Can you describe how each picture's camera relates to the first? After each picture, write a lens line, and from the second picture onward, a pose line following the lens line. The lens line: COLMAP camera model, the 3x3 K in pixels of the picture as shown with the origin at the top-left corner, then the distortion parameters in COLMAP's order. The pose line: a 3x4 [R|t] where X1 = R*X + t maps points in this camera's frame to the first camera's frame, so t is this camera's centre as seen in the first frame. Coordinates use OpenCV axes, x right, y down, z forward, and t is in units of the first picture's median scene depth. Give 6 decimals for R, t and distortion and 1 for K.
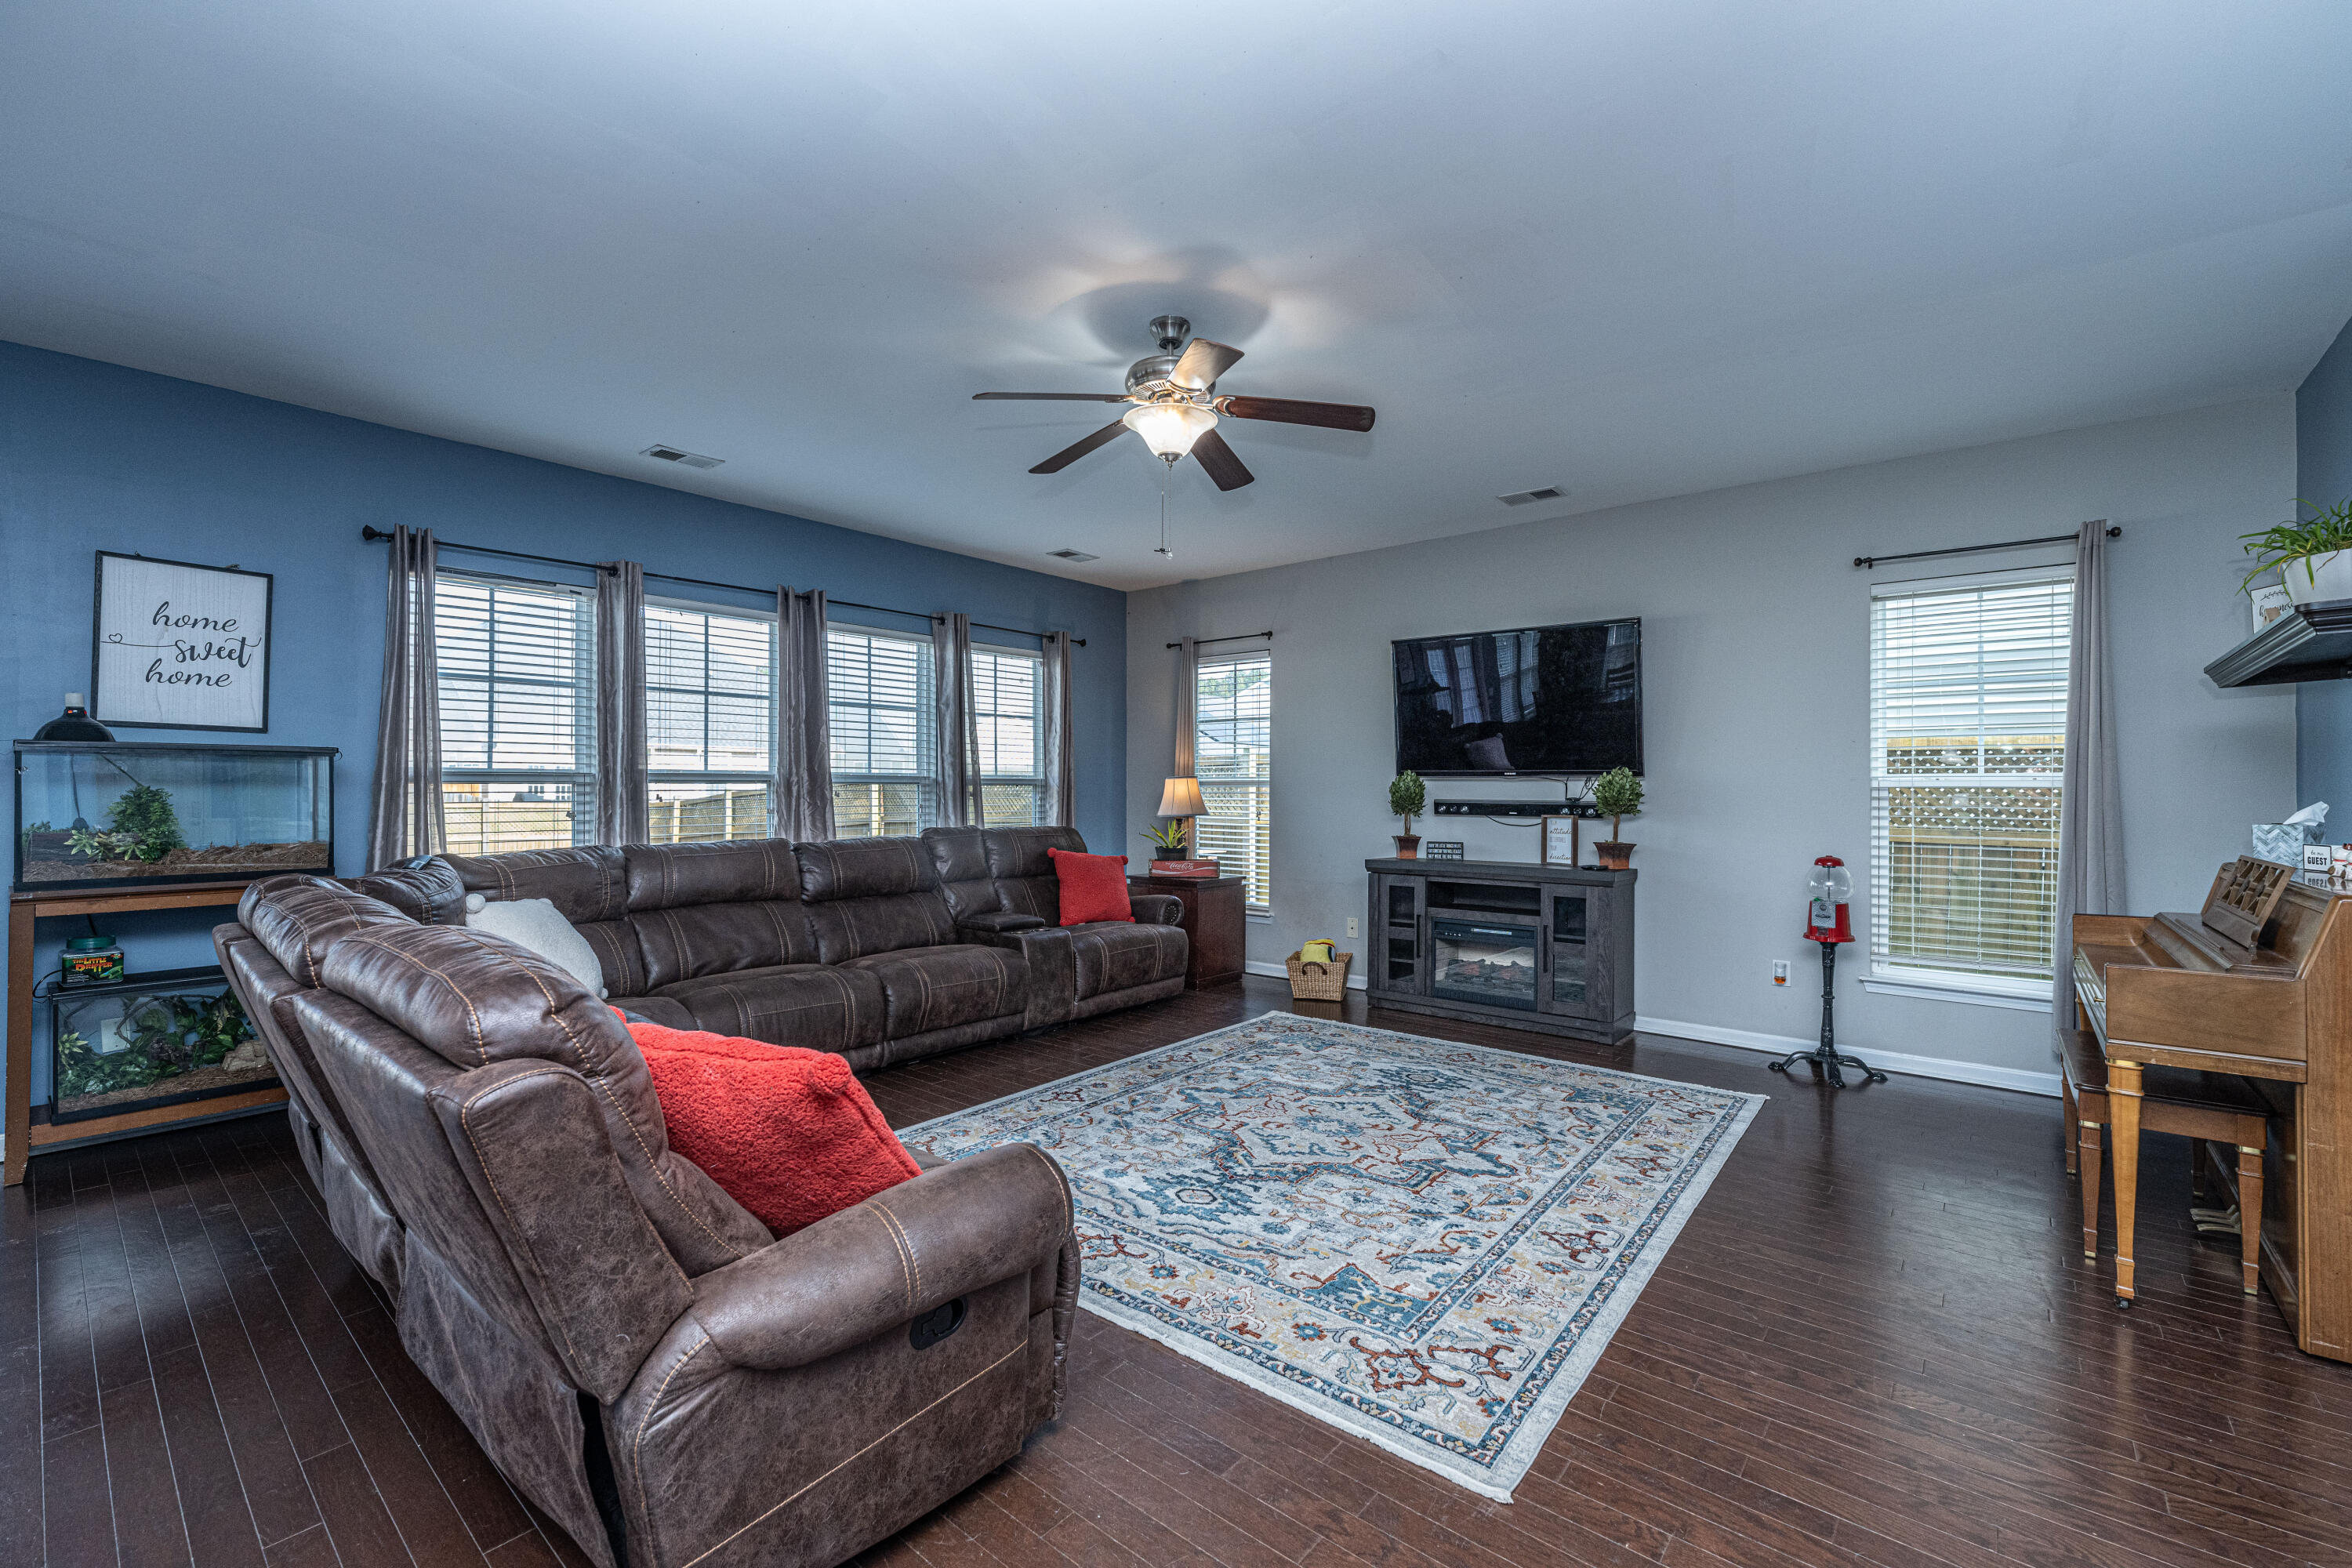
lens RADIAL K [[967.4, 0, 1176.6], [0, 967.4, 791.1], [0, 0, 1]] dist [0.001269, 0.000143]
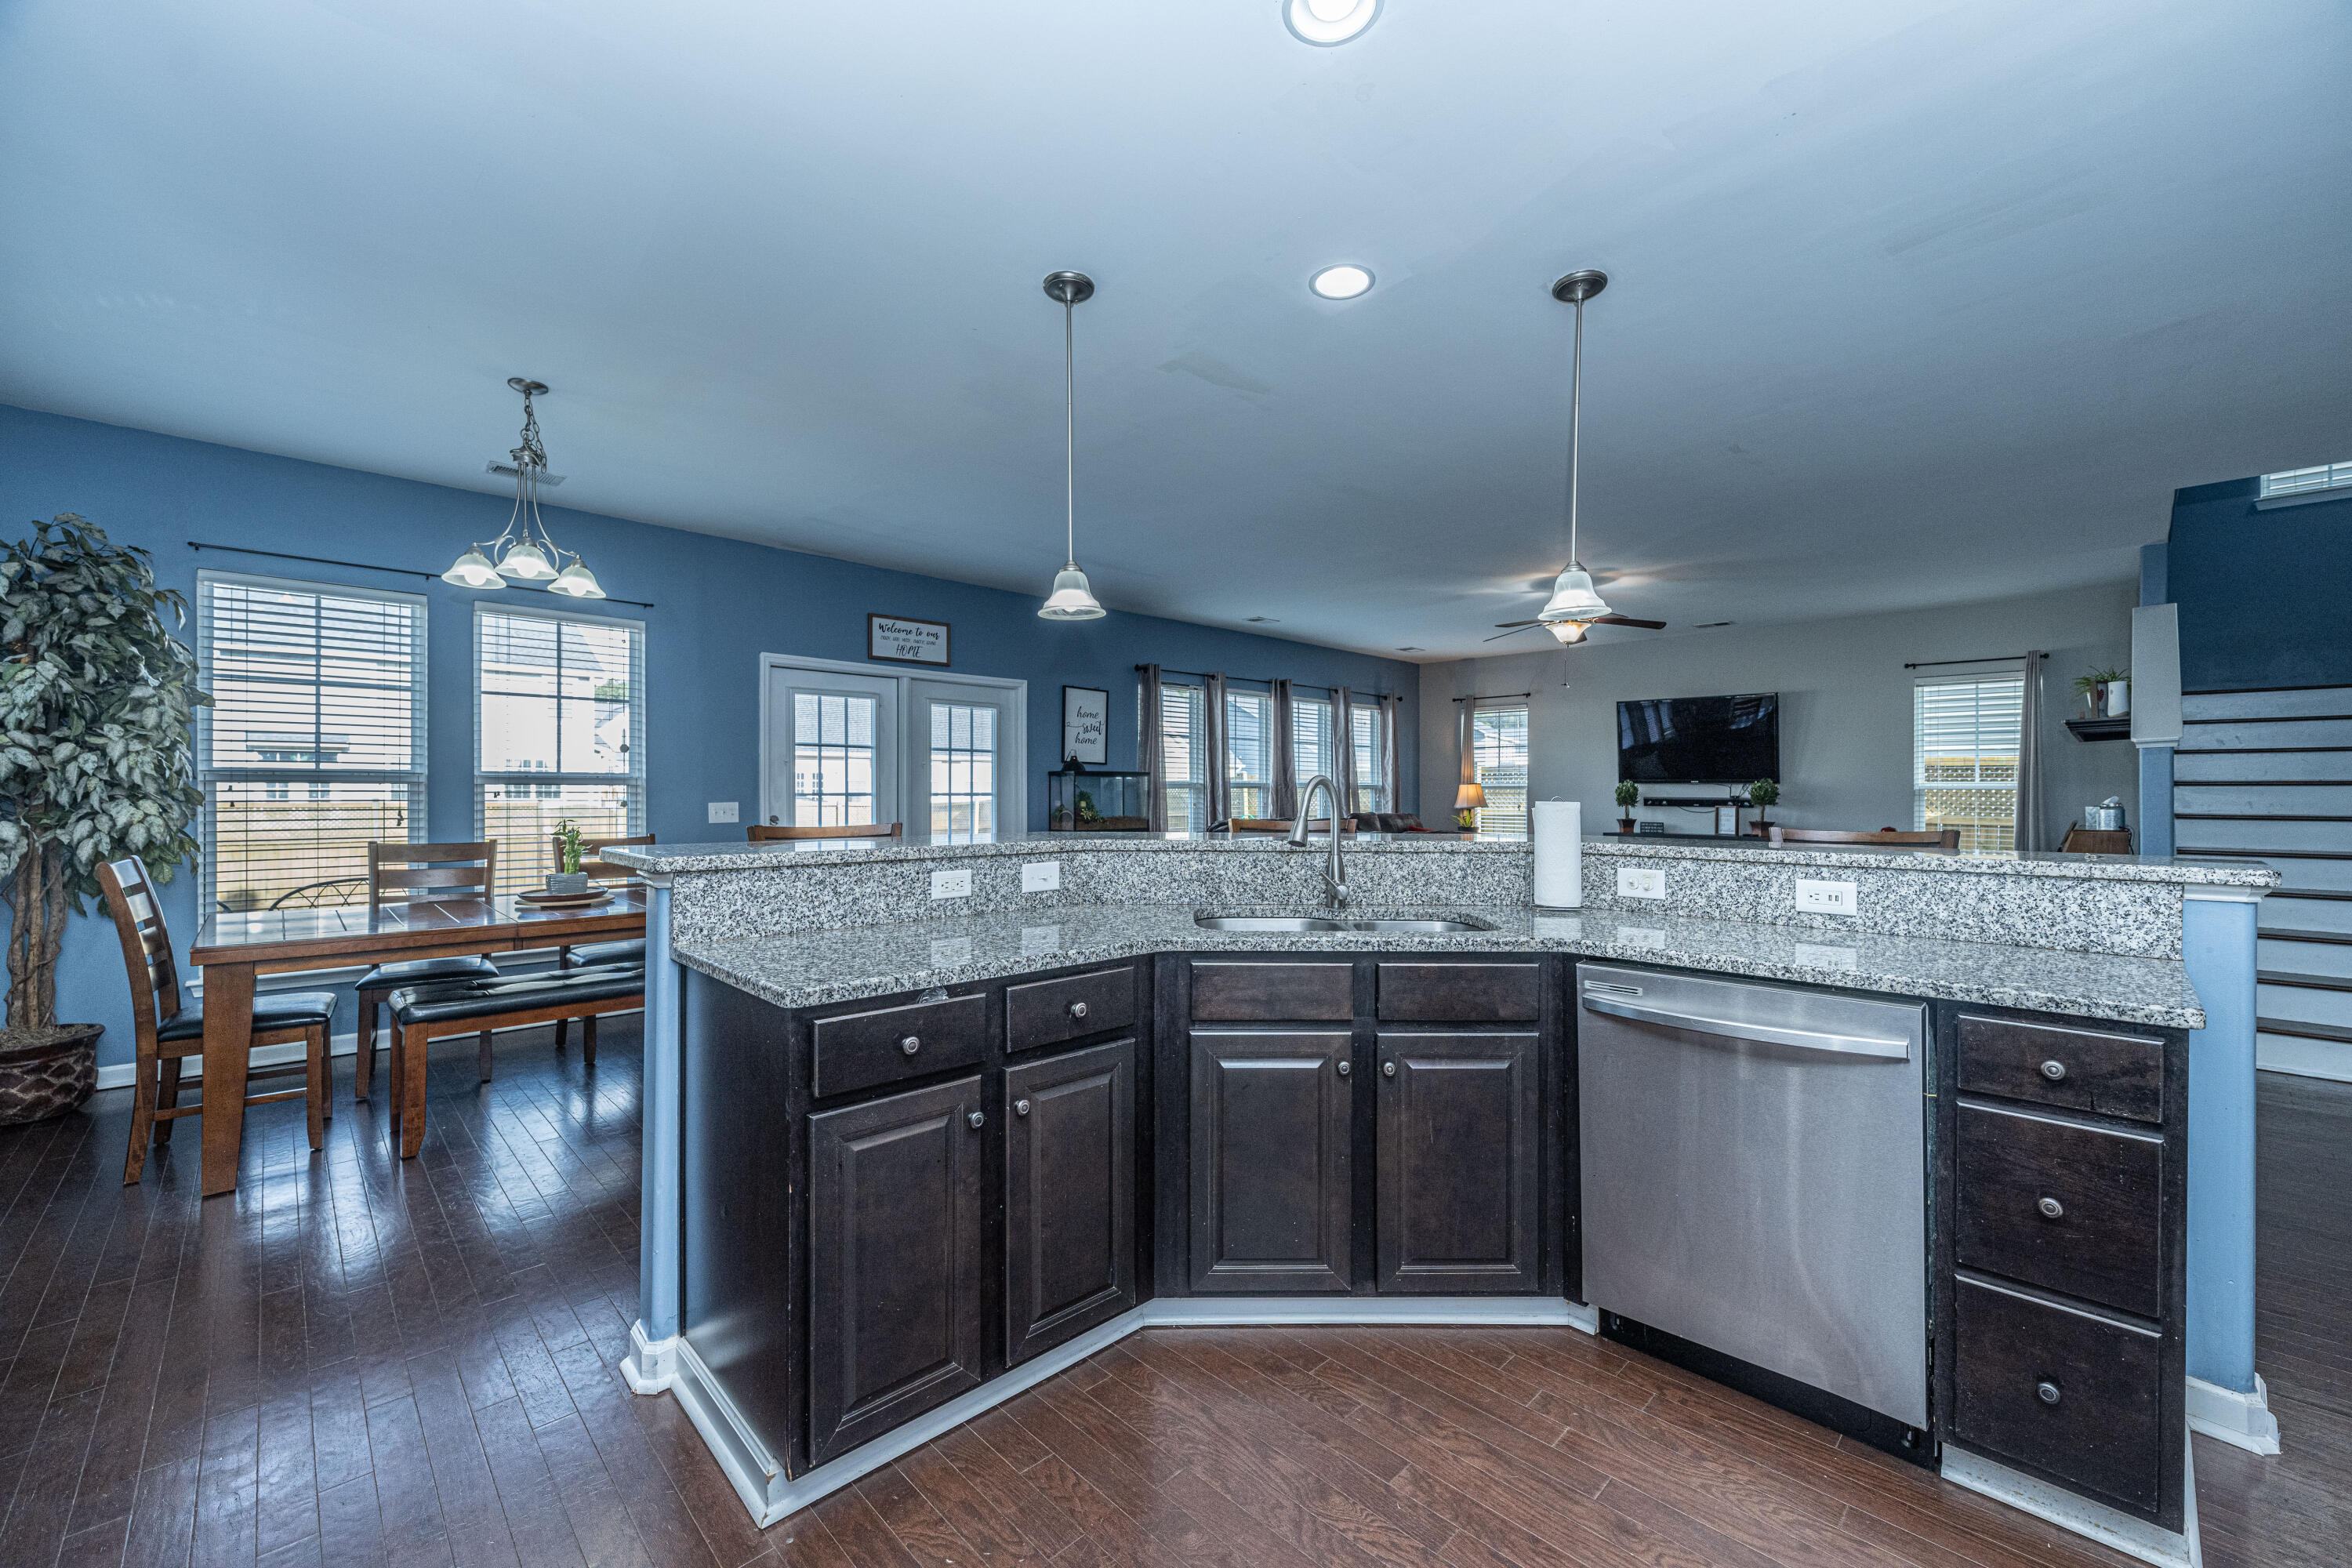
lens RADIAL K [[932.5, 0, 1175.8], [0, 932.5, 791.9], [0, 0, 1]] dist [-0.000353, -0.000152]
pose [[0.996020, -0.001962, -0.089111, -0.630695], [0.001695, 0.999994, -0.003069, 0.005492], [0.089117, 0.002905, 0.996017, -1.072745]]
